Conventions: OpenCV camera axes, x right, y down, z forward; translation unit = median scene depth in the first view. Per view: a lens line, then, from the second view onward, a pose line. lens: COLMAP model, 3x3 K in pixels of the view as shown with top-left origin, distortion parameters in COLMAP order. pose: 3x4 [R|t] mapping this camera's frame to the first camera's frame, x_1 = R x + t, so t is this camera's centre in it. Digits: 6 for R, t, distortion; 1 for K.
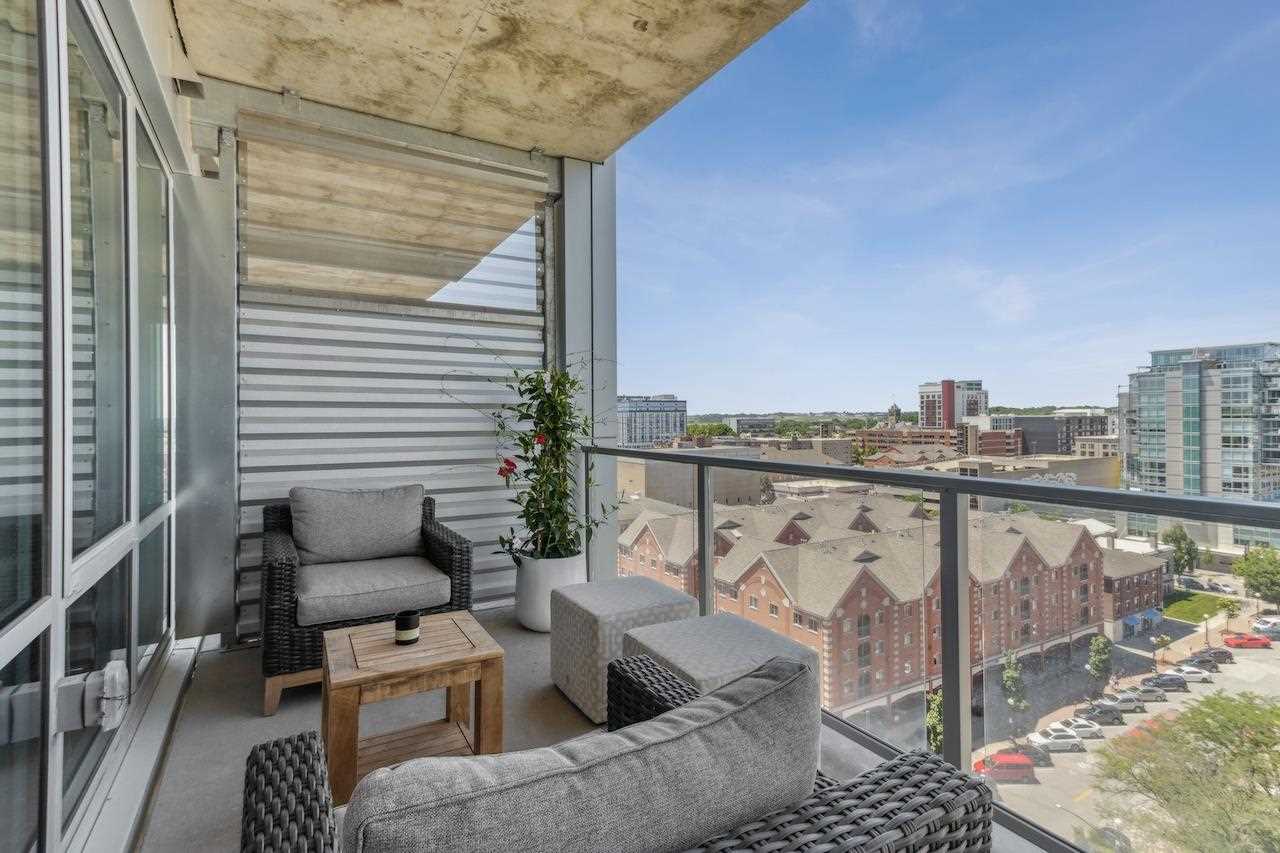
lens RADIAL K [[596.2, 0, 640.4], [0, 596.2, 420.3], [0, 0, 1]] dist [0.011413, -0.003453]
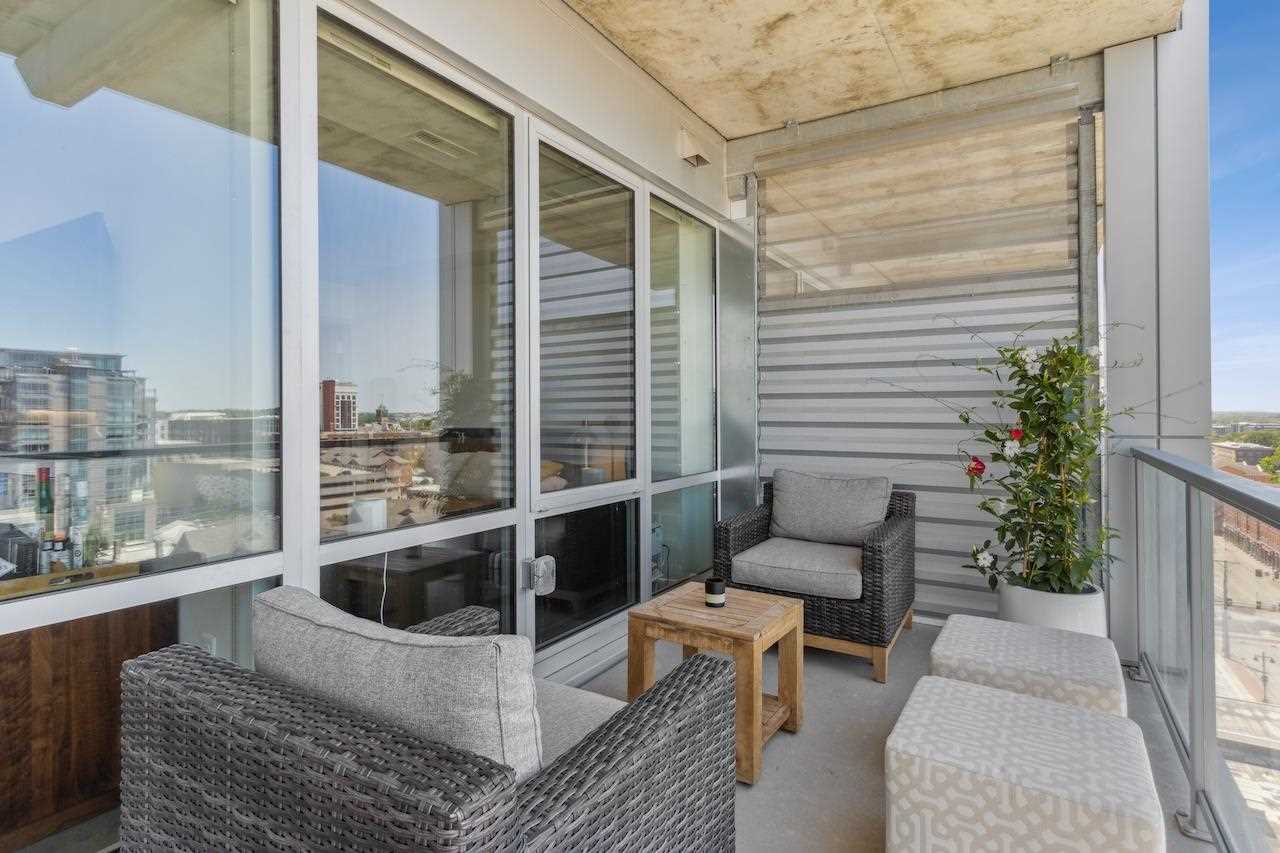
lens RADIAL K [[626.0, 0, 640.8], [0, 626.0, 425.3], [0, 0, 1]] dist [-0.020759, -0.000424]
pose [[0.482298, 0.019972, -0.875779, 0.316195], [0.000125, 0.999739, 0.022867, 0.000603], [0.876007, -0.011138, 0.482170, 0.168404]]
